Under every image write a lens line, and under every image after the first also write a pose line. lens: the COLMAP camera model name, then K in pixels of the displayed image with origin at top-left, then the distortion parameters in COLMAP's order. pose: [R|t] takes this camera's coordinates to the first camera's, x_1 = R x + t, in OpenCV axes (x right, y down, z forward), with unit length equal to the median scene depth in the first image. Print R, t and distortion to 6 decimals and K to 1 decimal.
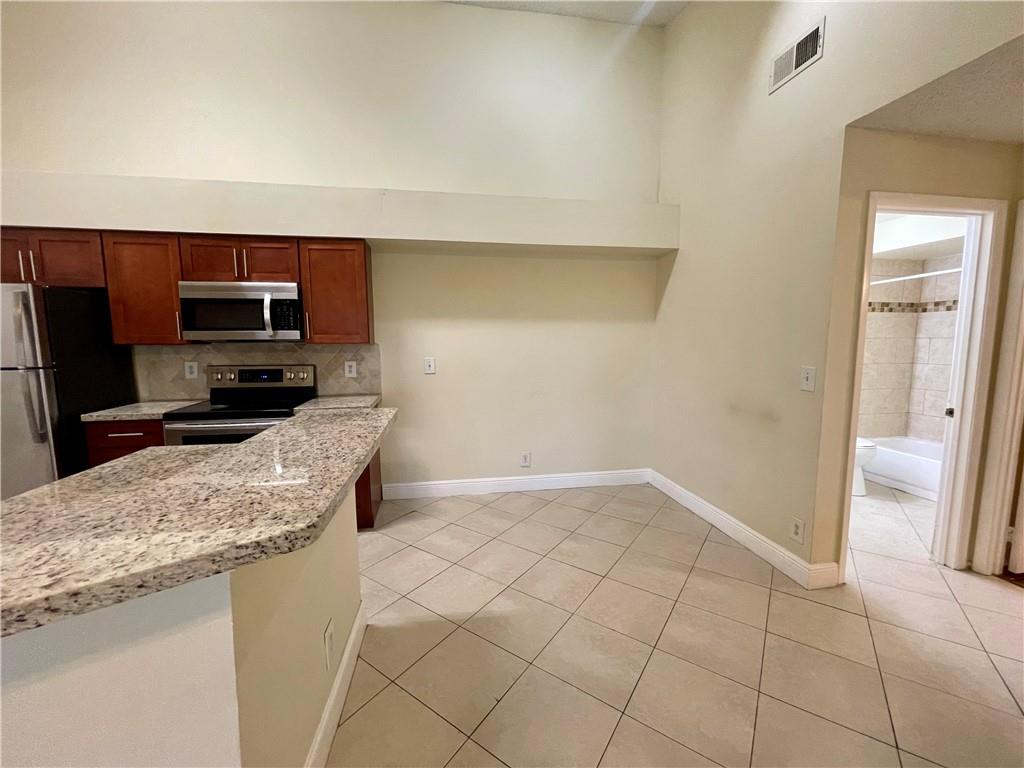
lens RADIAL K [[413.3, 0, 508.6], [0, 413.3, 386.3], [0, 0, 1]] dist [-0.005299, 0.002197]
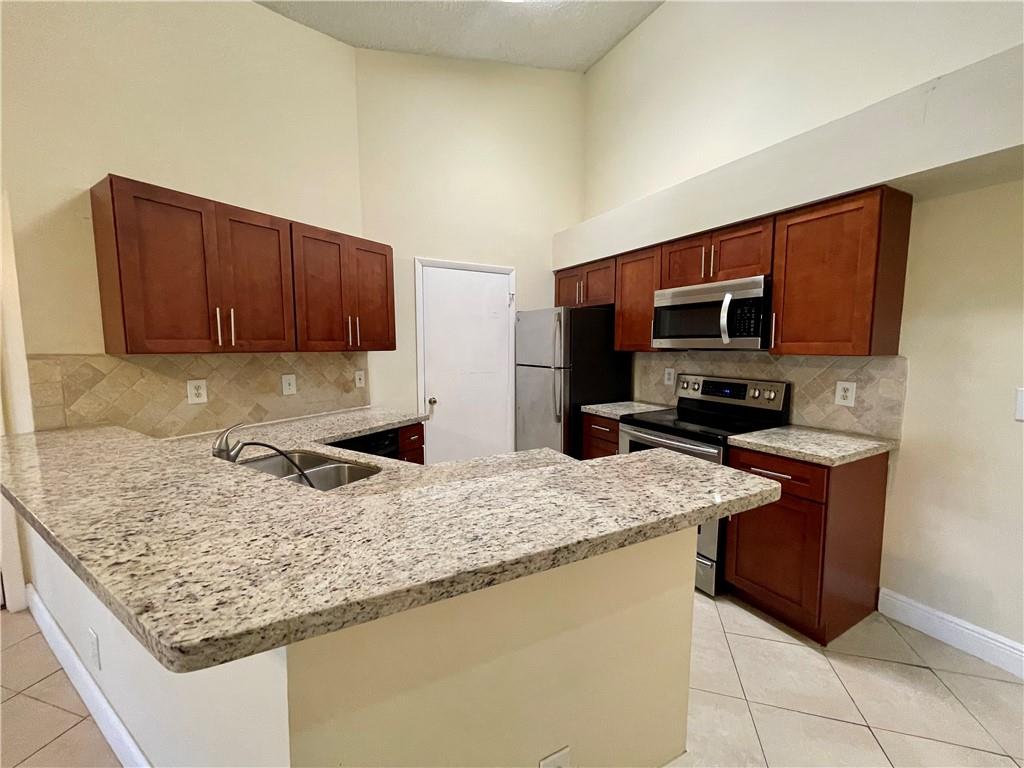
lens RADIAL K [[413.3, 0, 507.4], [0, 413.3, 386.4], [0, 0, 1]] dist [-0.005299, 0.002197]
pose [[0.316493, 0.101297, -0.943171, 0.080807], [-0.102519, 0.992111, 0.072151, -0.053964], [0.943039, 0.073858, 0.324381, 0.329858]]
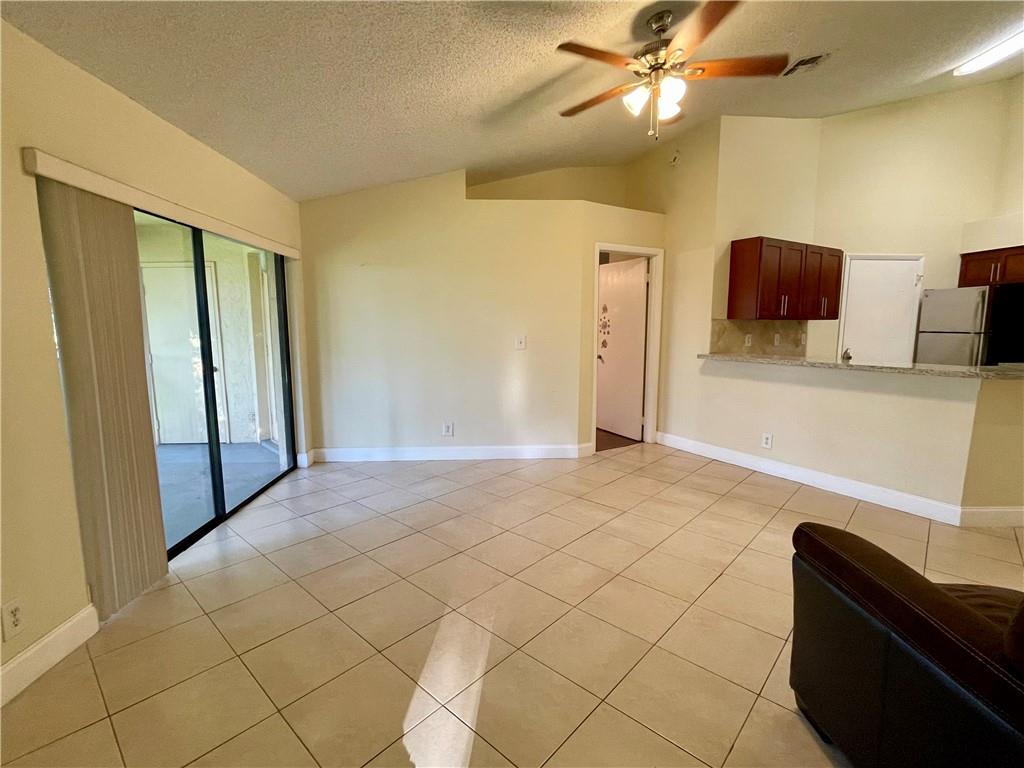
lens RADIAL K [[478.9, 0, 509.5], [0, 478.9, 382.8], [0, 0, 1]] dist [-0.001626, 0.002459]
pose [[-0.128171, 0.132286, -0.982890, 0.992386], [-0.105128, 0.983668, 0.146100, 0.066011], [0.986164, 0.122055, -0.112171, -0.629794]]
